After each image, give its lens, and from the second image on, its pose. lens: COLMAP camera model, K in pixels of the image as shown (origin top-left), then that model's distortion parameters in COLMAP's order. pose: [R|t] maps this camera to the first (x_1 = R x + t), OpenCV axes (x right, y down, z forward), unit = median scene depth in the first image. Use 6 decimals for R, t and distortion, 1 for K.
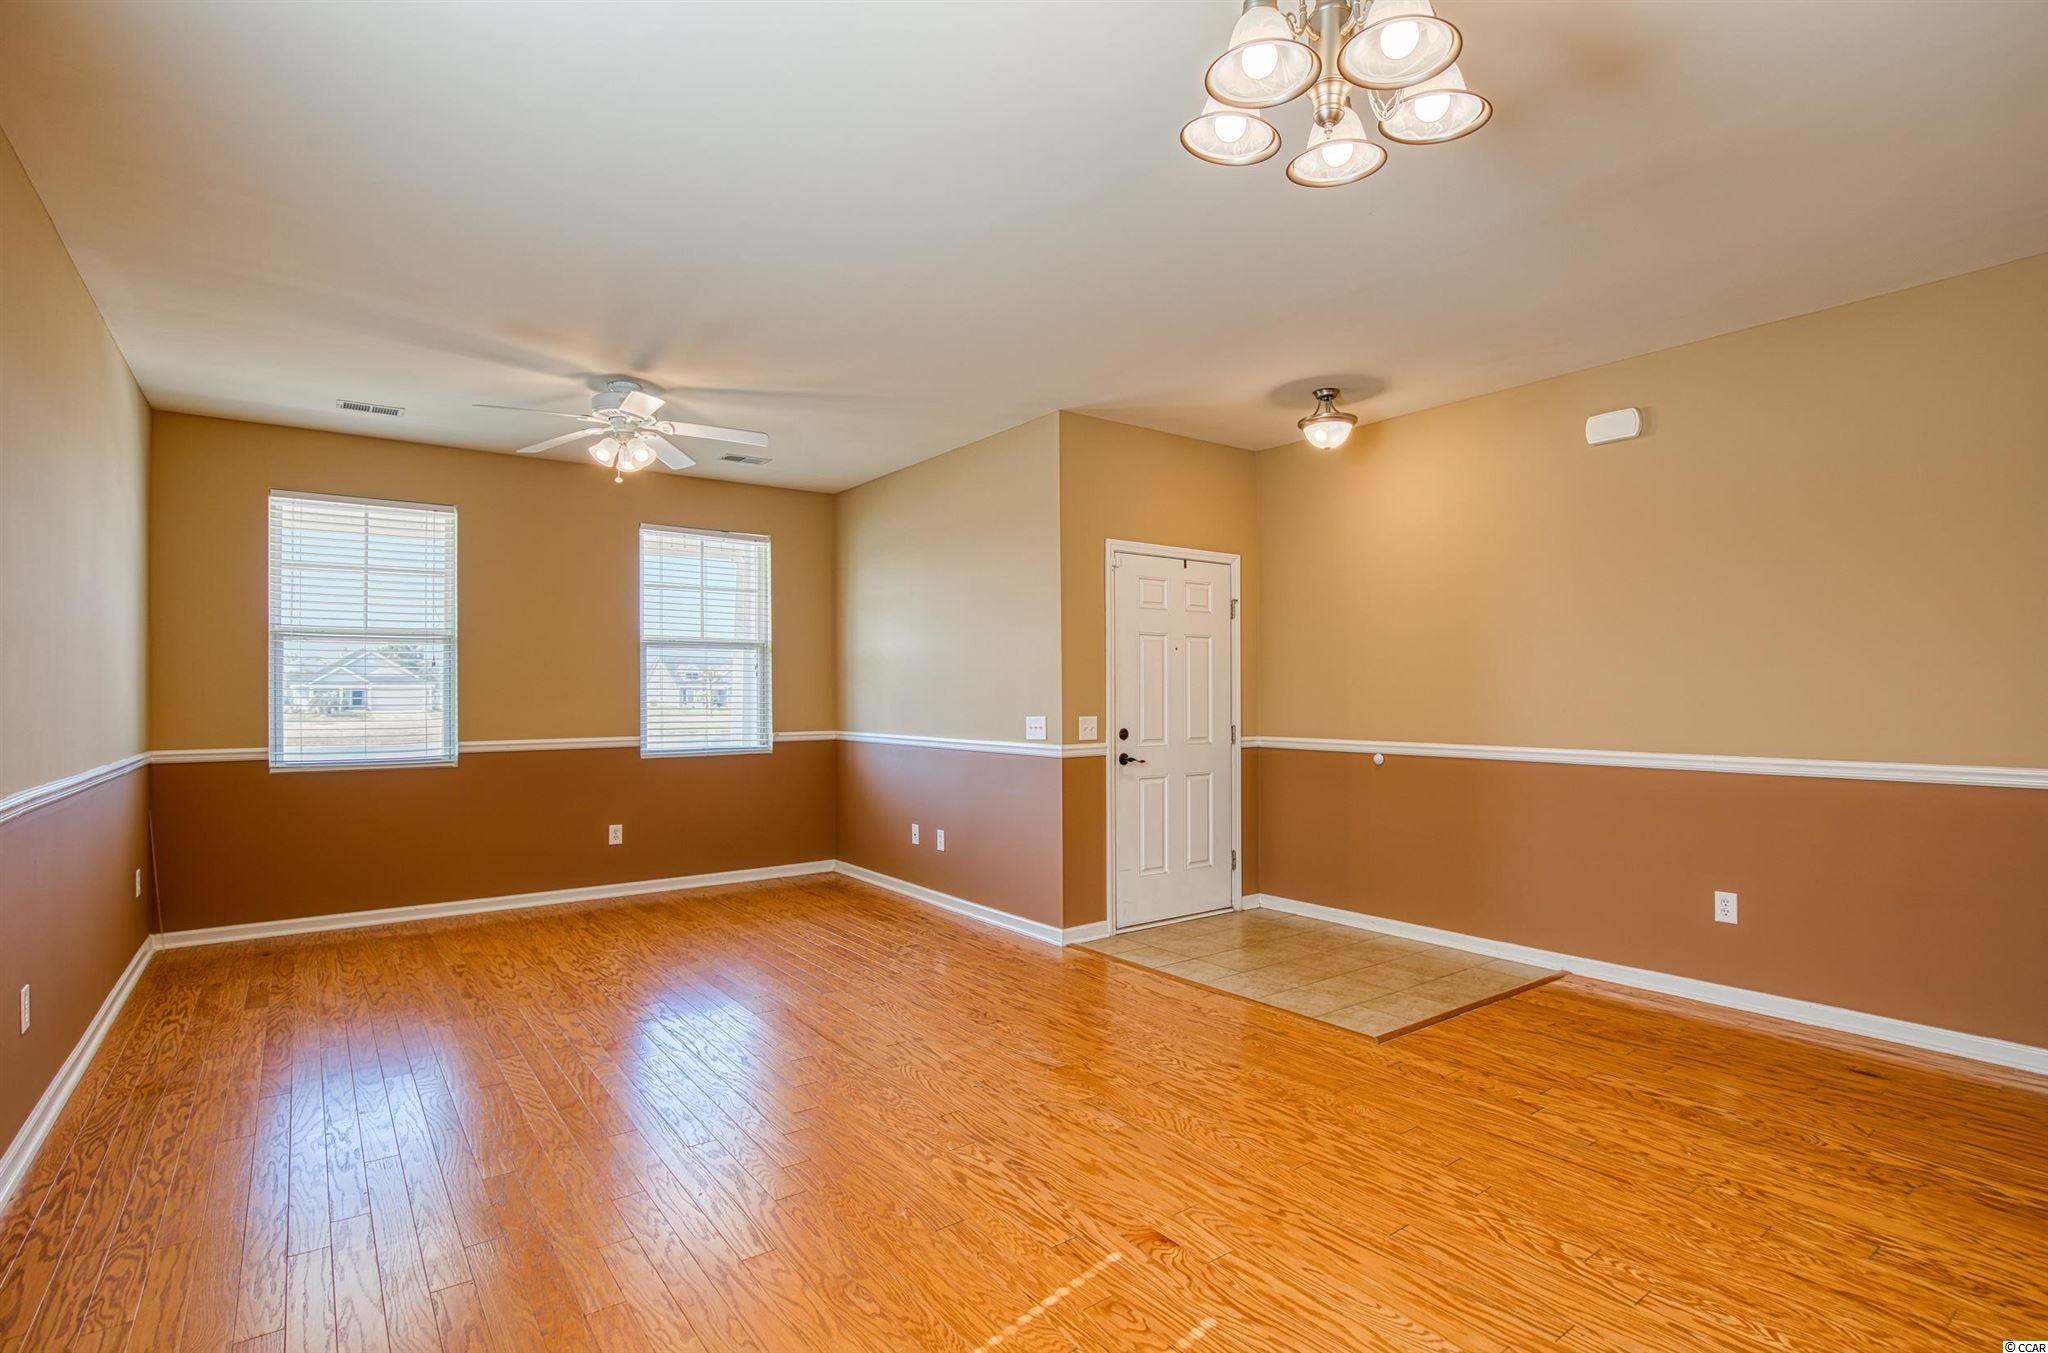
lens RADIAL K [[1010.9, 0, 1029.1], [0, 1010.9, 678.7], [0, 0, 1]] dist [-0.016418, 0.003254]
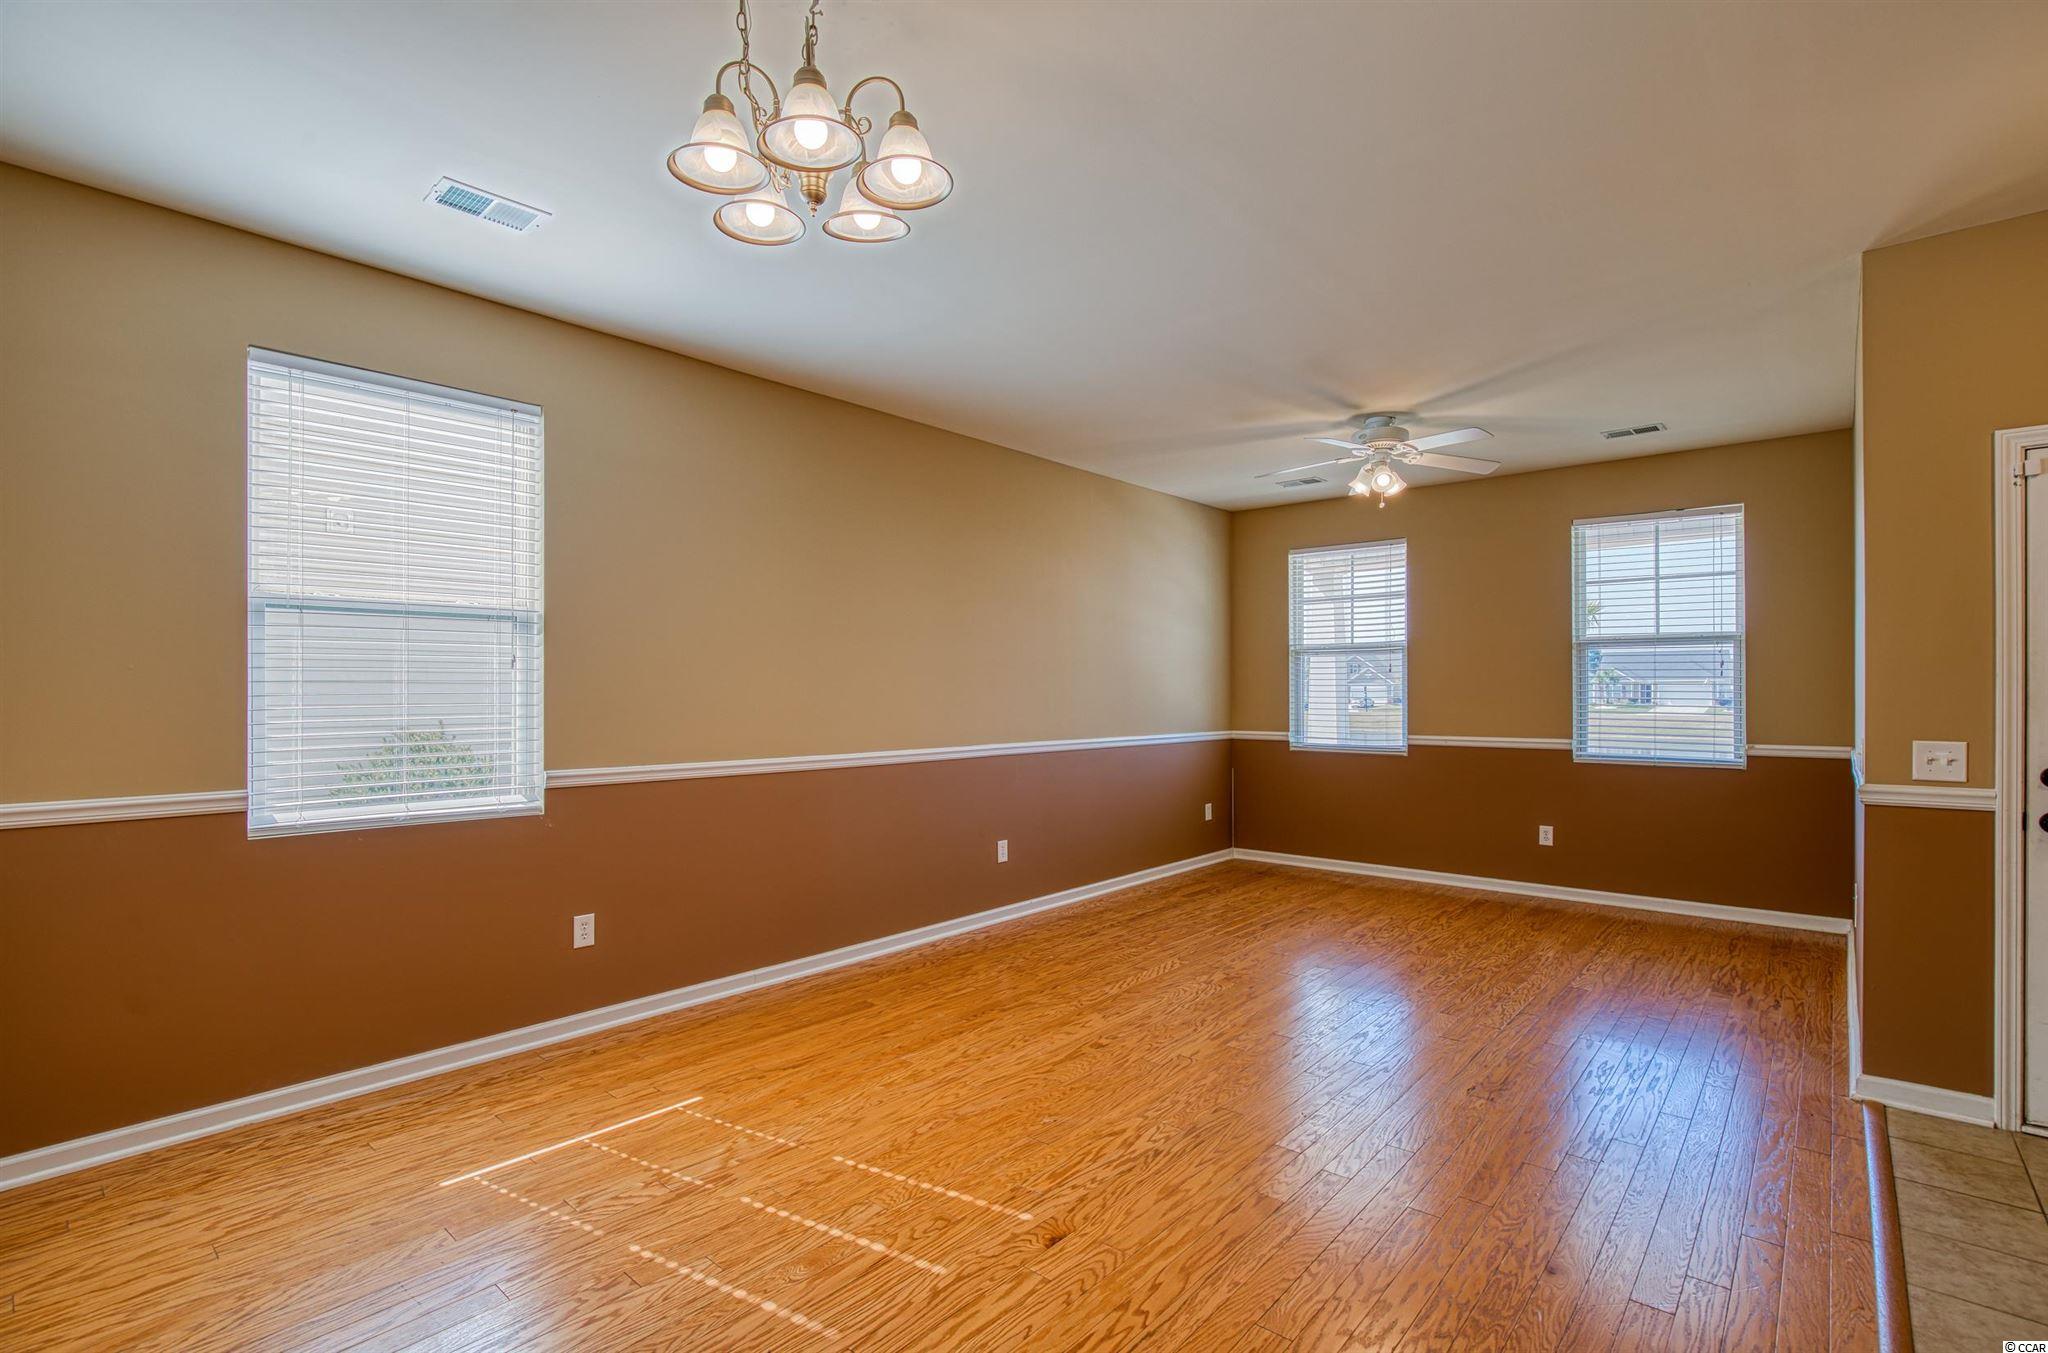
lens RADIAL K [[946.9, 0, 1014.2], [0, 946.9, 686.3], [0, 0, 1]] dist [-0.024684, 0.004635]
pose [[0.201927, -0.002449, -0.979398, 0.518655], [0.012627, 0.999920, 0.000103, -0.002000], [0.979319, -0.012387, 0.201942, 0.378986]]
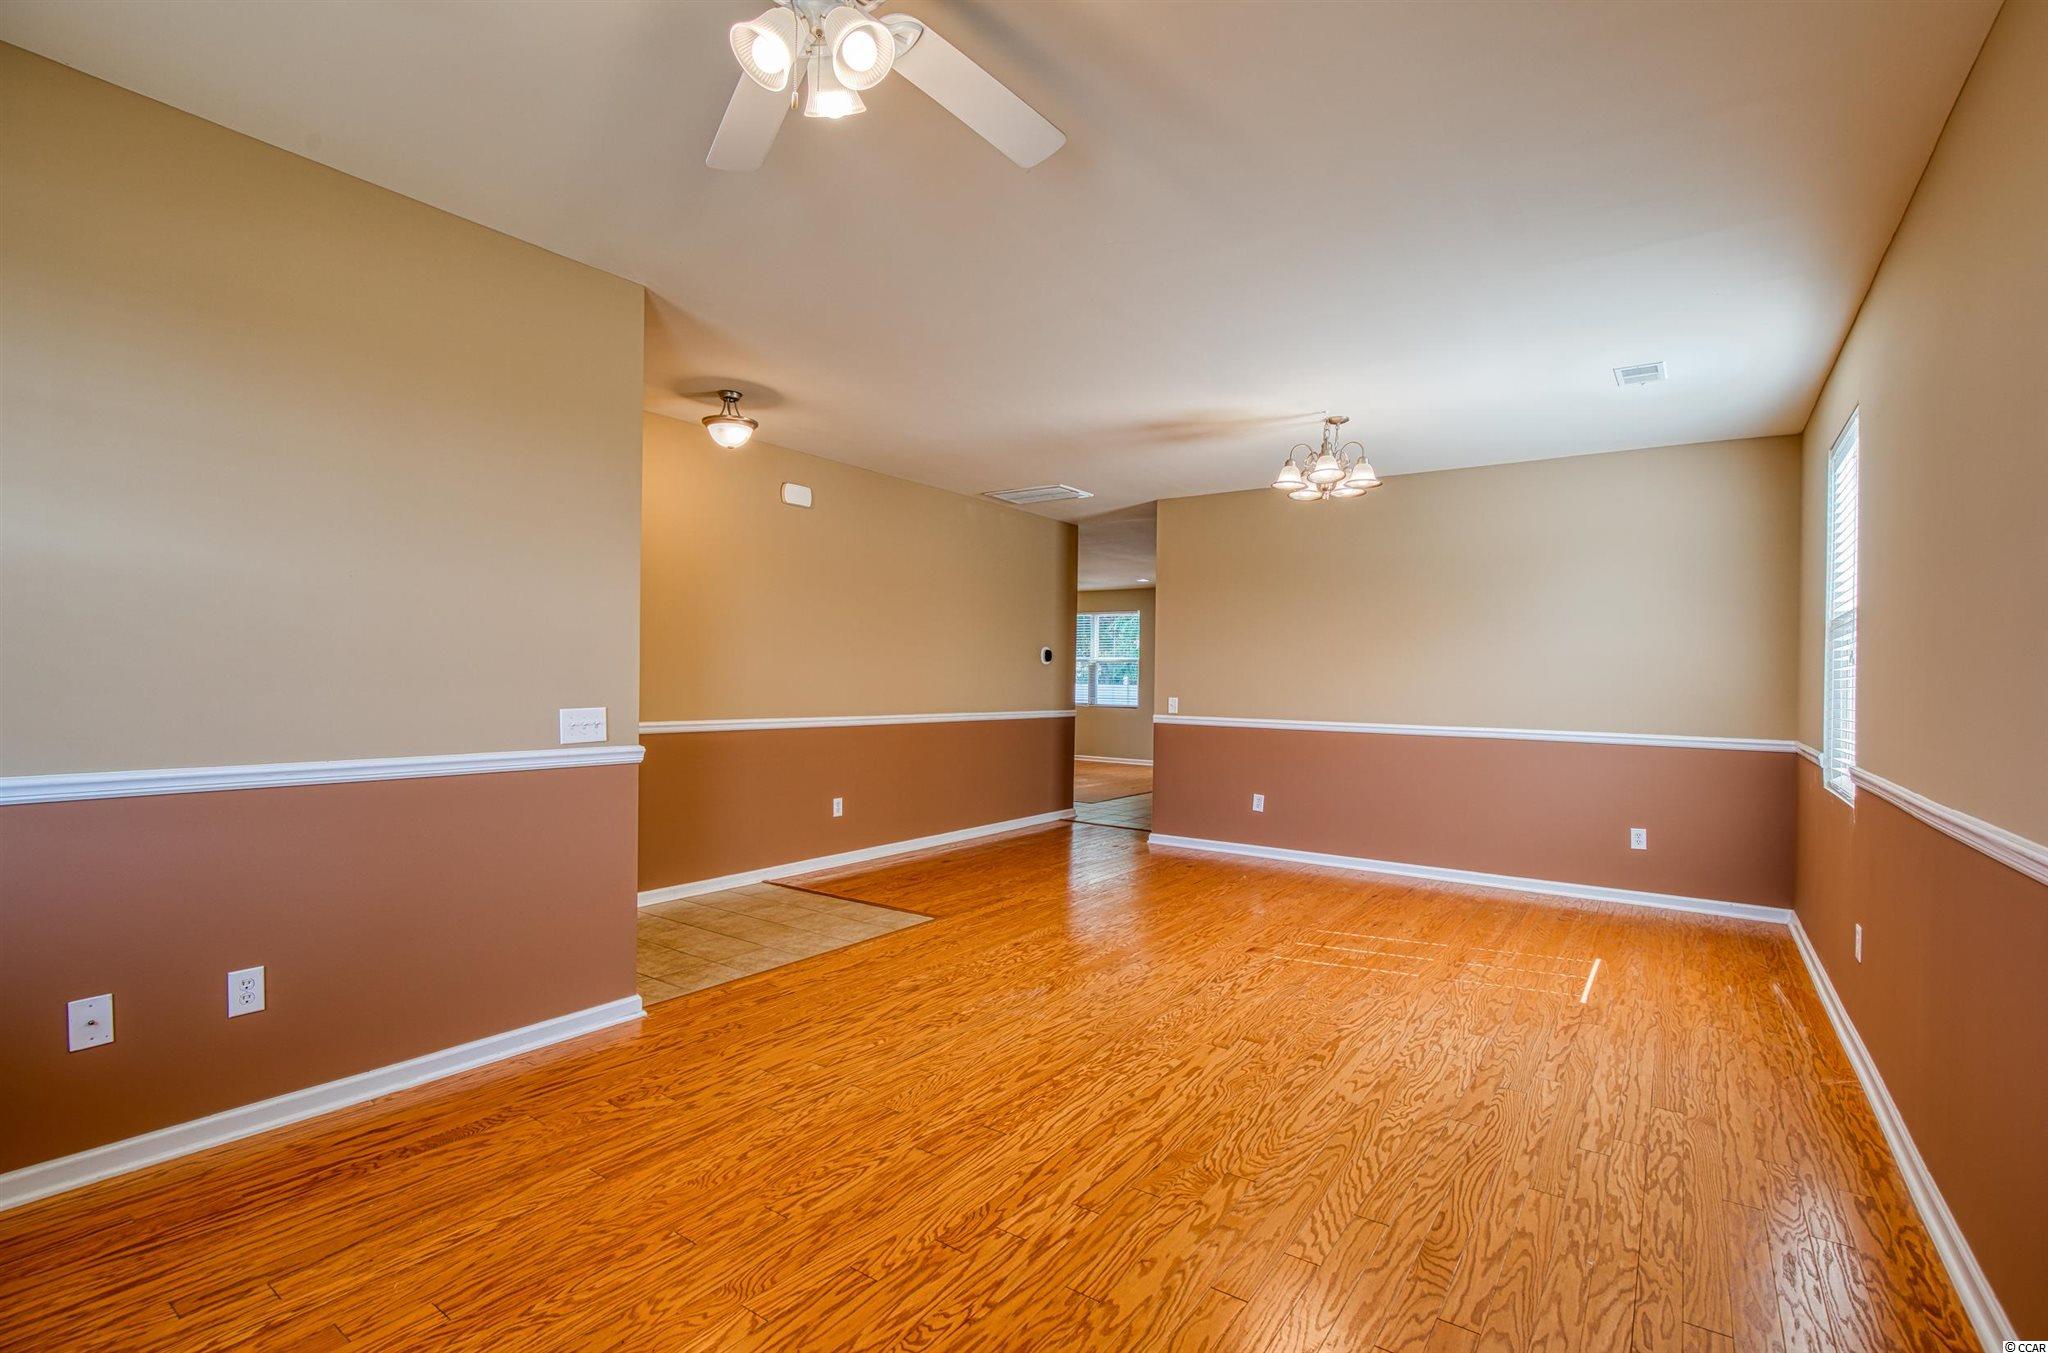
lens RADIAL K [[946.9, 0, 1063.0], [0, 946.9, 674.7], [0, 0, 1]] dist [-0.024684, 0.004635]
pose [[-0.348450, 0.004392, 0.937317, -0.747927], [-0.026110, 0.999556, -0.014390, 0.017847], [-0.936964, -0.029487, -0.348181, 0.996167]]
